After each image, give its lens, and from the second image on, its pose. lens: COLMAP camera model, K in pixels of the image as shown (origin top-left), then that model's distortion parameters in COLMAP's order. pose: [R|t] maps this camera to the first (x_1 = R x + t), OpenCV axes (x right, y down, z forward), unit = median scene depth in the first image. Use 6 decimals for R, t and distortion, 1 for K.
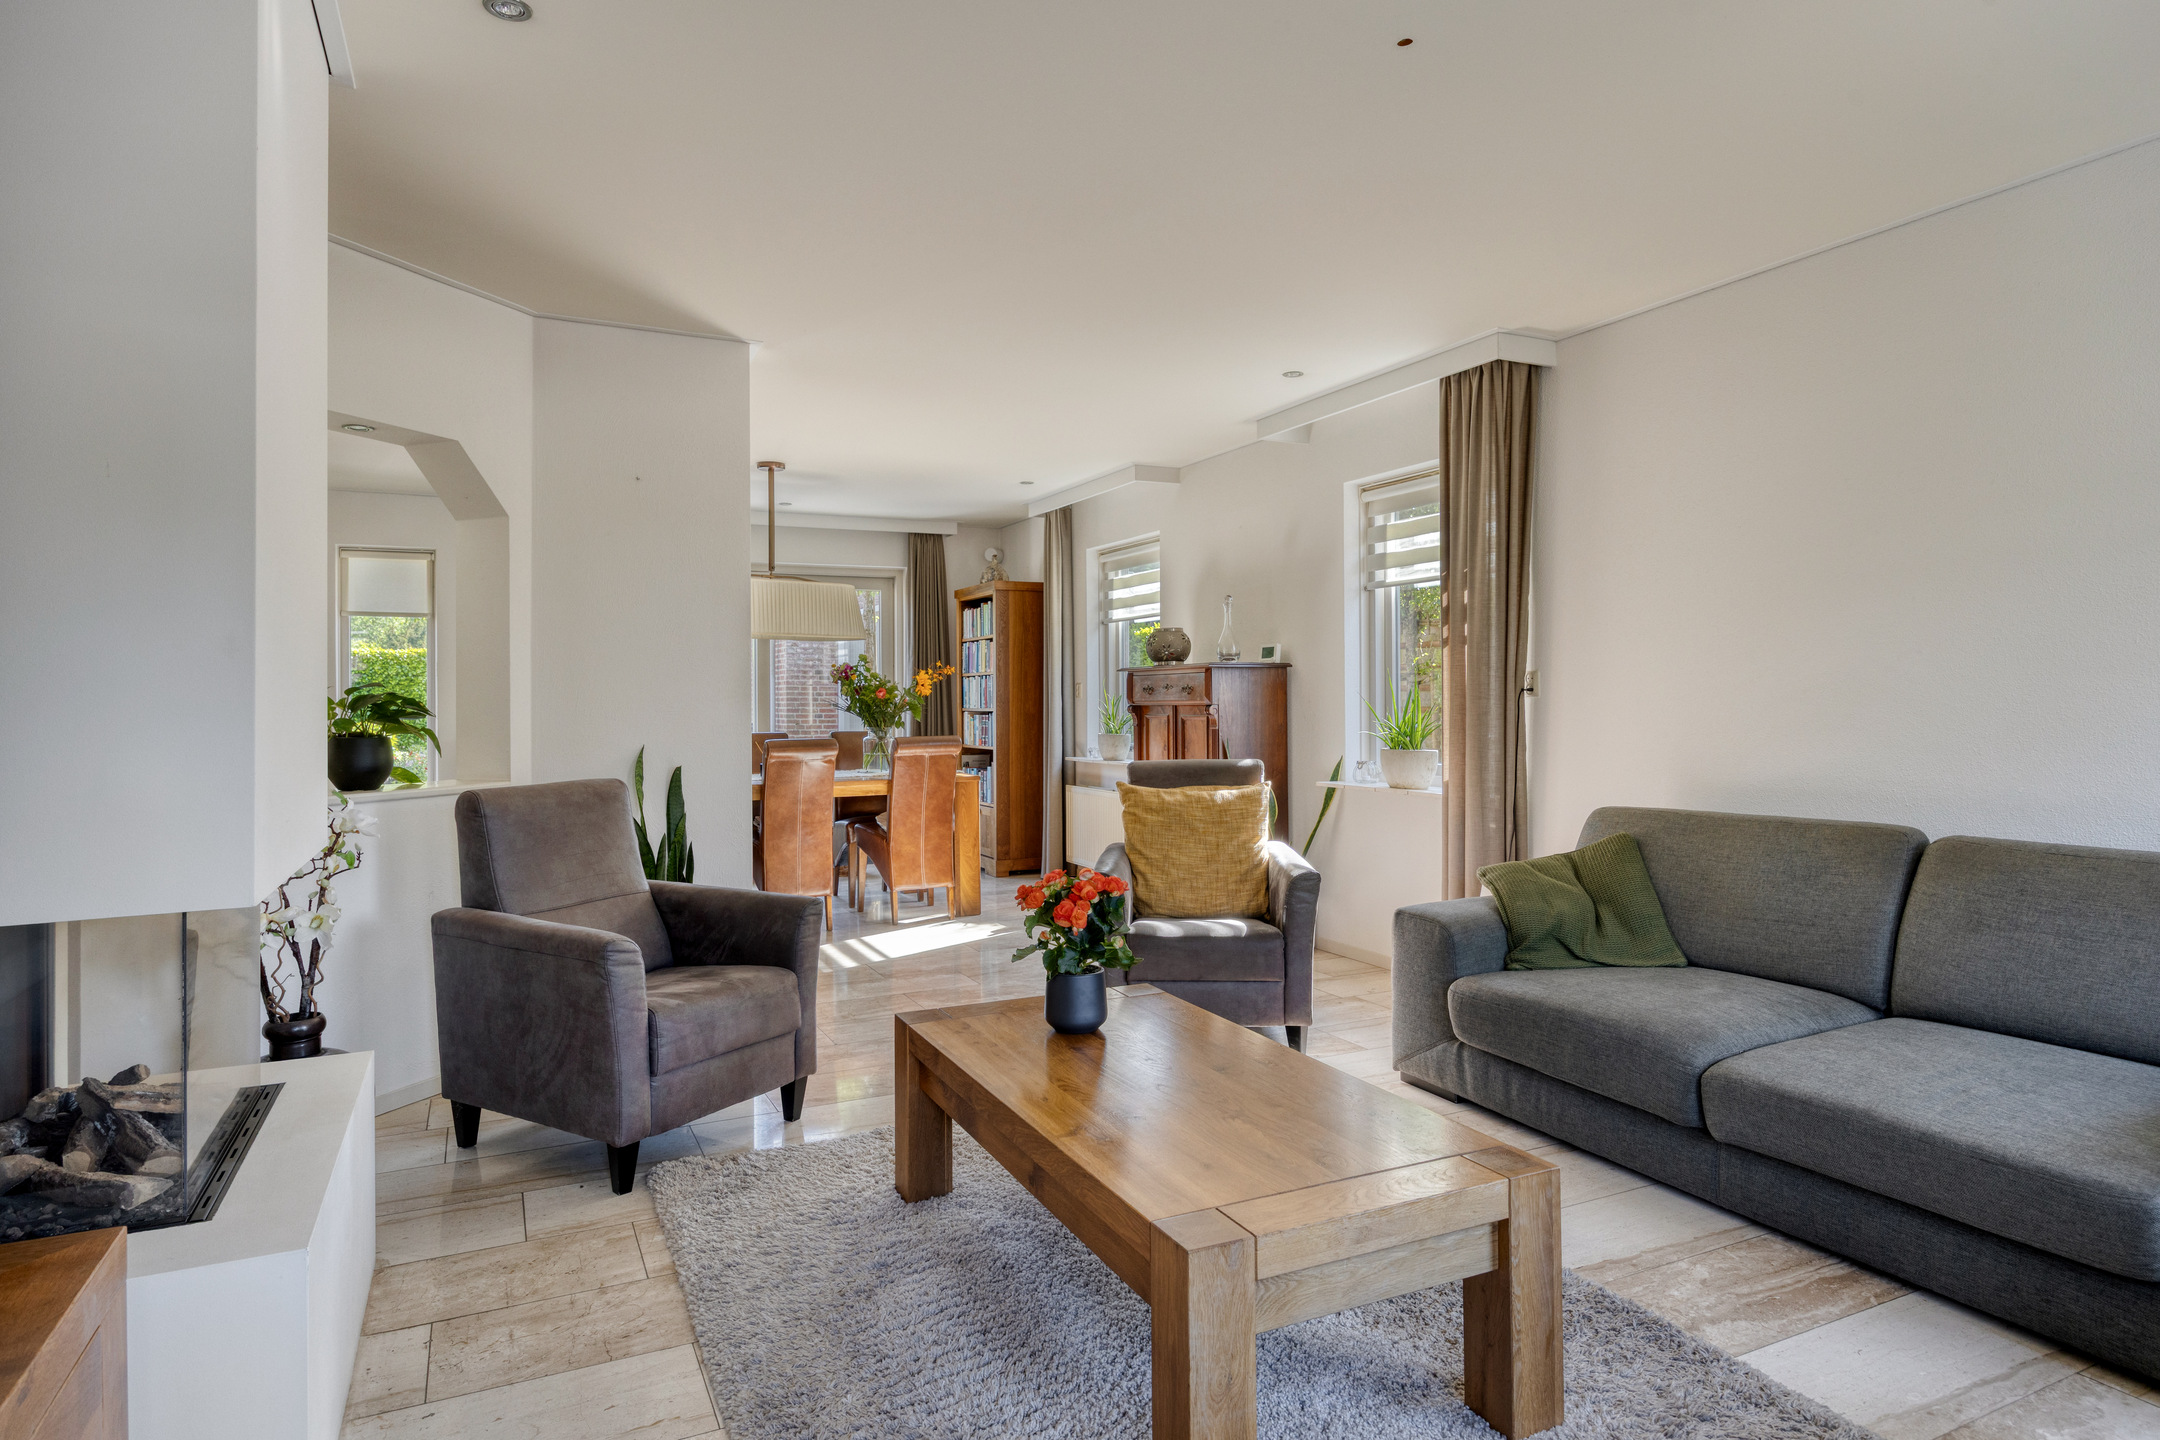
lens RADIAL K [[1214.4, 0, 1082.5], [0, 1214.4, 703.7], [0, 0, 1]] dist [-0.008140, -0.000447]
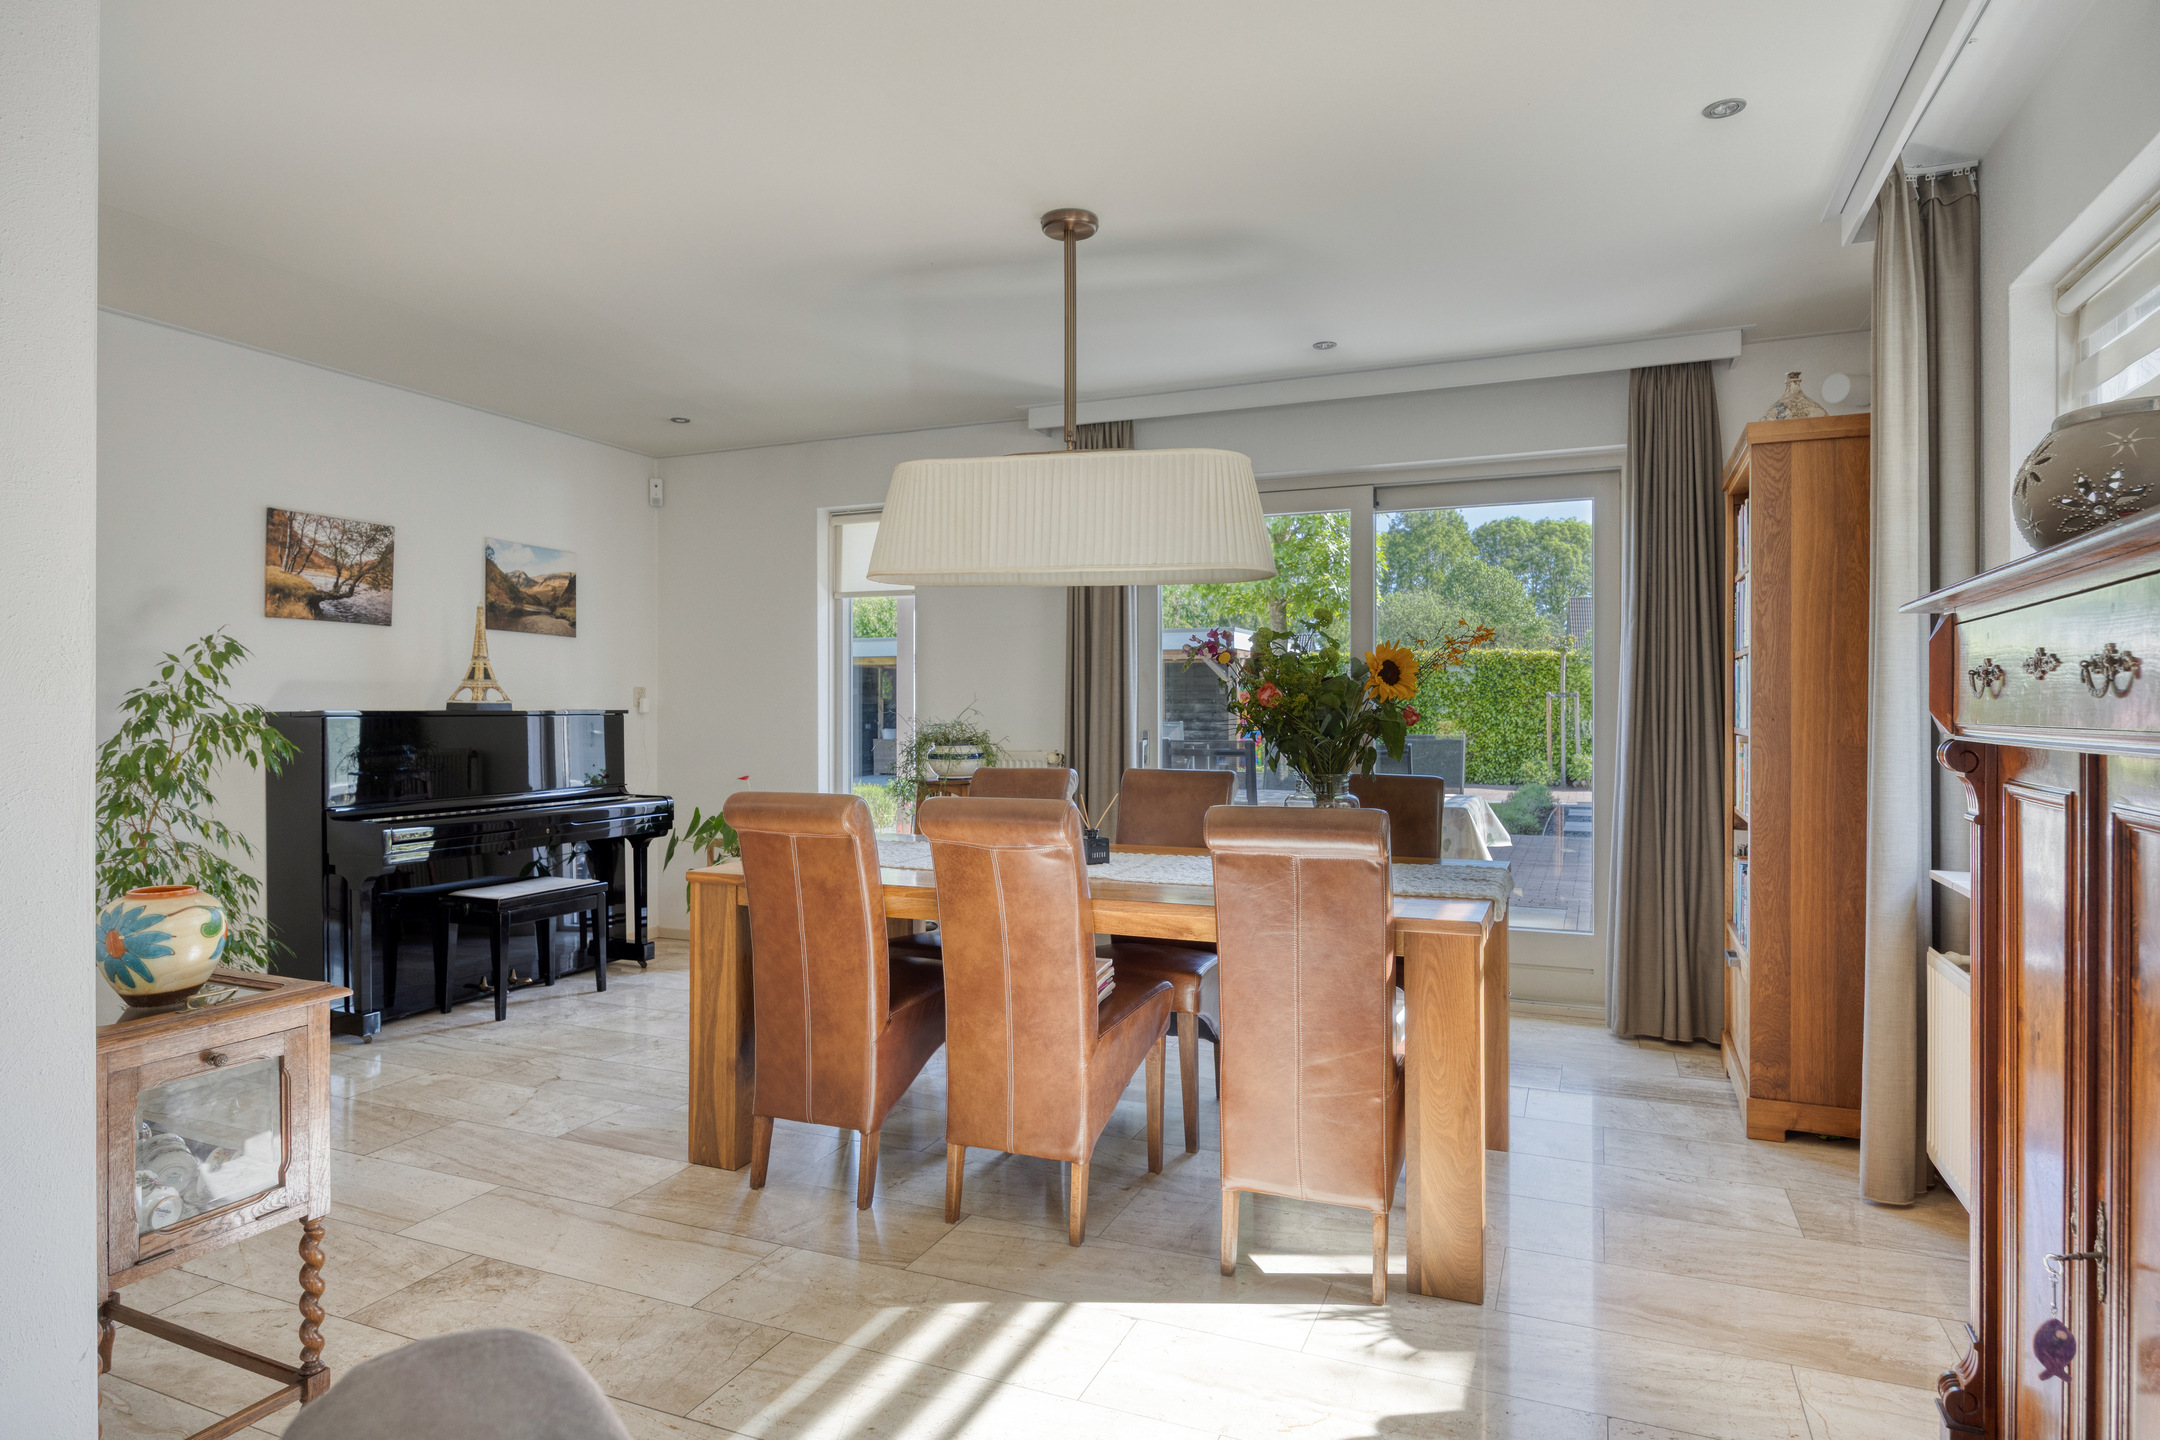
lens RADIAL K [[1214.4, 0, 1082.5], [0, 1214.4, 703.7], [0, 0, 1]] dist [-0.008140, -0.000447]
pose [[0.654563, 0.005555, -0.755987, 0.110458], [-0.007002, 0.999975, 0.001286, -0.005751], [0.755975, 0.004452, 0.654586, 0.662815]]
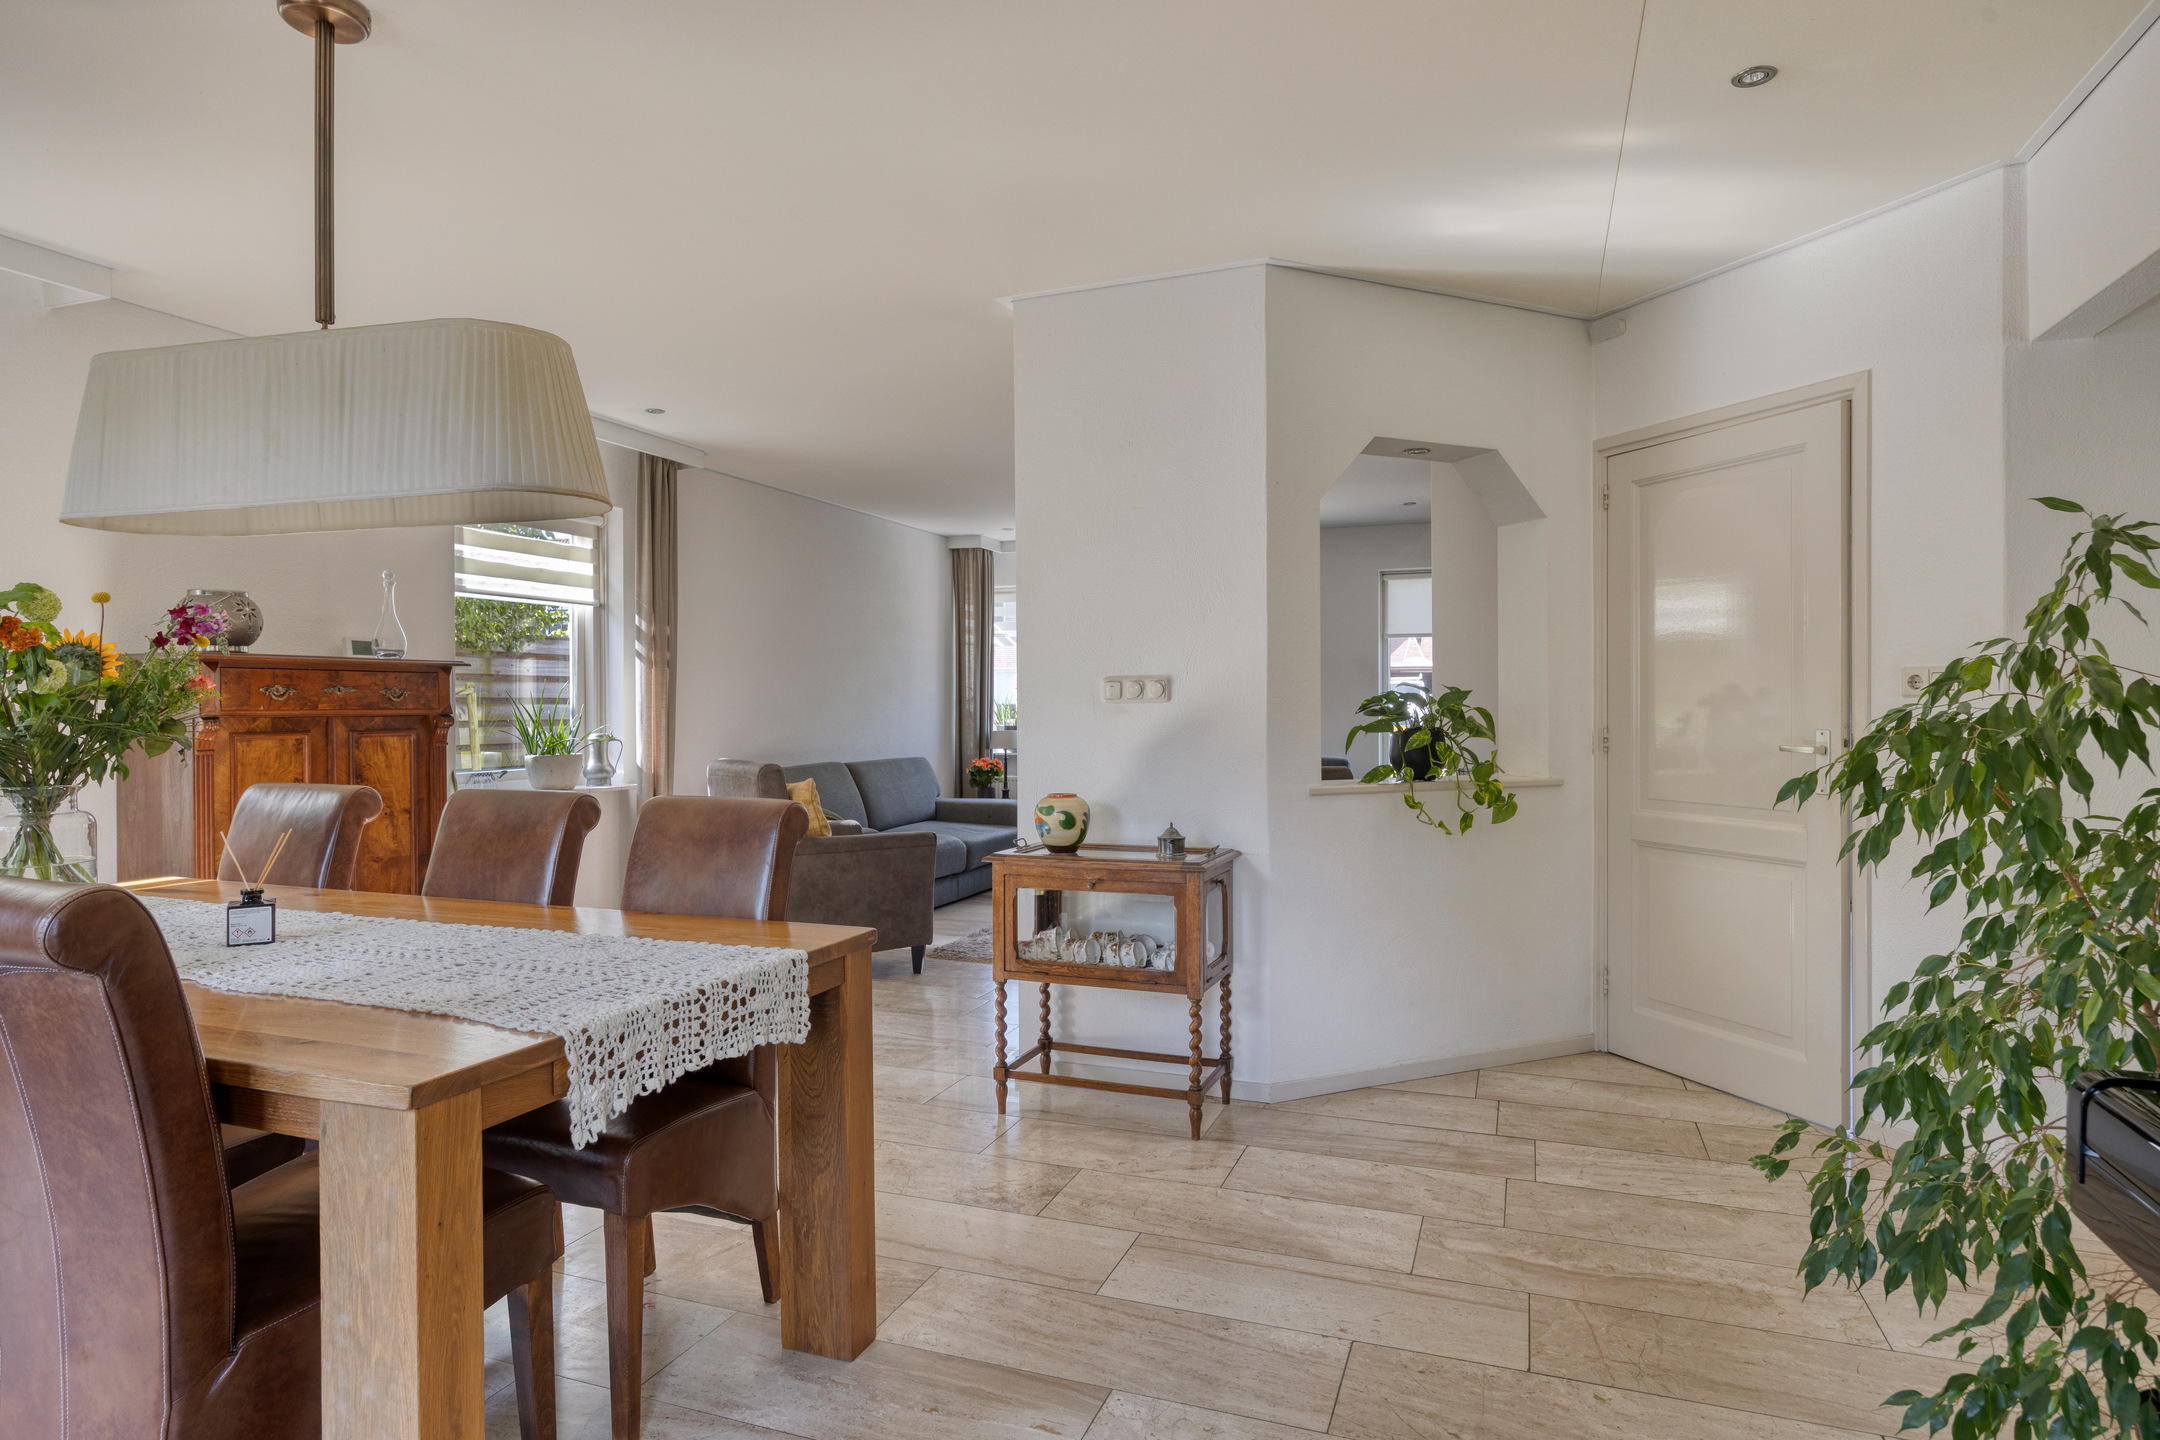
lens RADIAL K [[1189.0, 0, 1082.9], [0, 1189.0, 709.0], [0, 0, 1]] dist [-0.006014, -0.000193]
pose [[-0.686964, 0.006899, 0.726658, -0.623885], [0.009613, 0.999954, -0.000406, 0.002164], [-0.726628, 0.006707, -0.686999, 1.038164]]
